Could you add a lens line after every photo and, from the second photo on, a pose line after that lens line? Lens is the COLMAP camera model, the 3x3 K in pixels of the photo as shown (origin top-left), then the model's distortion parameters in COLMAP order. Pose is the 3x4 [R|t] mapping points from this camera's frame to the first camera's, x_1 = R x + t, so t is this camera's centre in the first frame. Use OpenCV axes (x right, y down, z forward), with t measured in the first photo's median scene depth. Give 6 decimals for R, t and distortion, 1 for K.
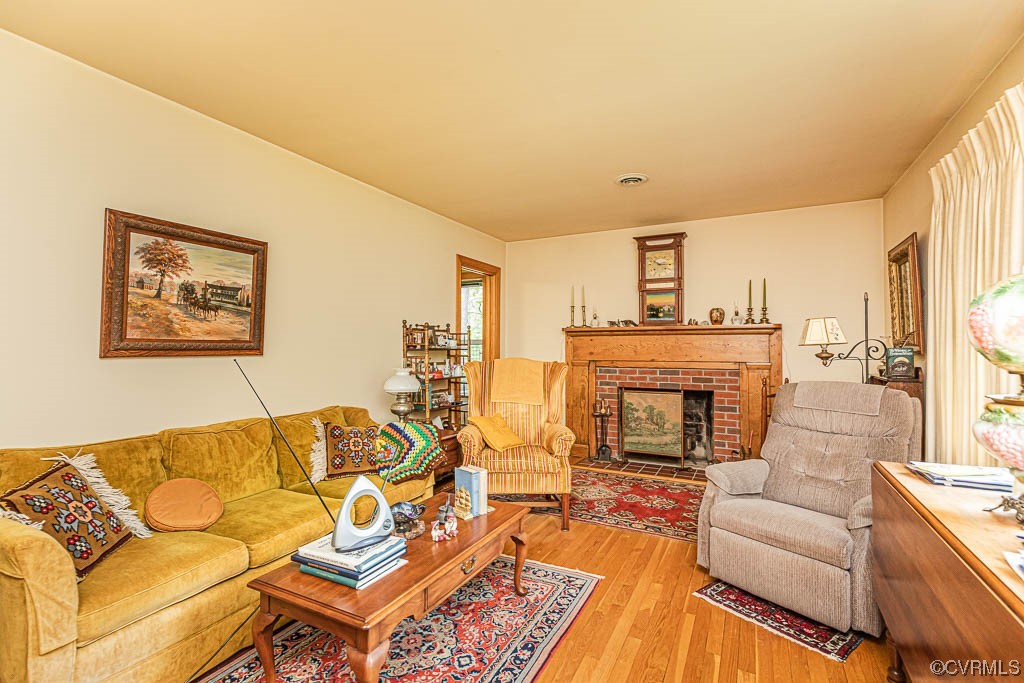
lens RADIAL K [[471.5, 0, 508.6], [0, 471.5, 343.2], [0, 0, 1]] dist [0.009962, -0.002984]
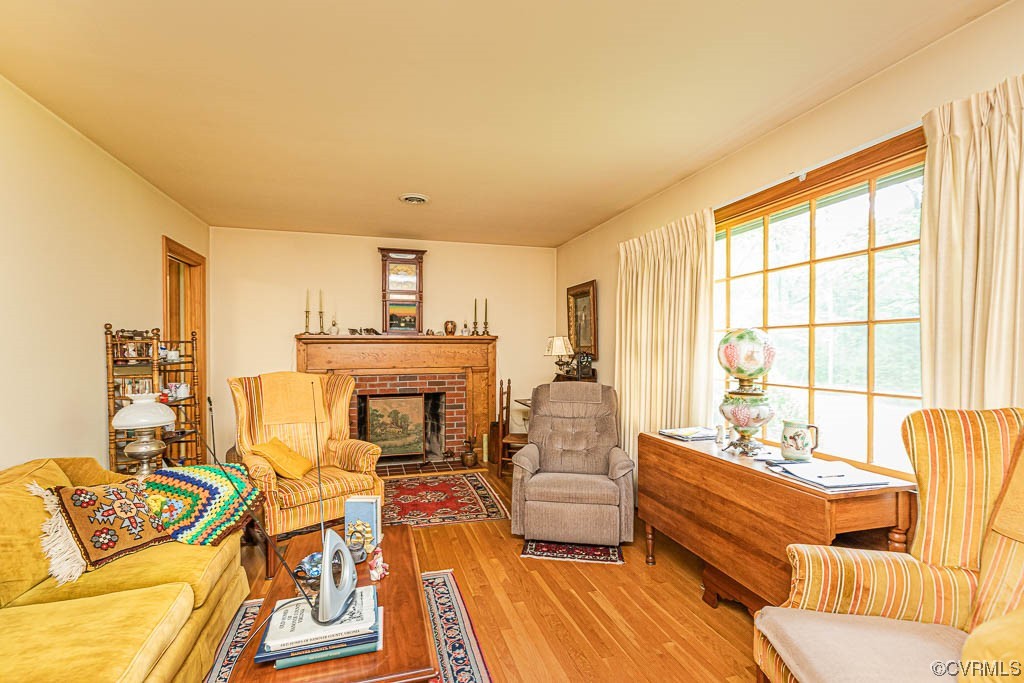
lens RADIAL K [[471.5, 0, 509.6], [0, 471.5, 359.2], [0, 0, 1]] dist [0.009962, -0.002984]
pose [[0.715929, -0.022314, 0.697817, -0.285350], [-0.003995, 0.999342, 0.036054, -0.024628], [-0.698162, -0.028599, 0.715368, 0.075944]]
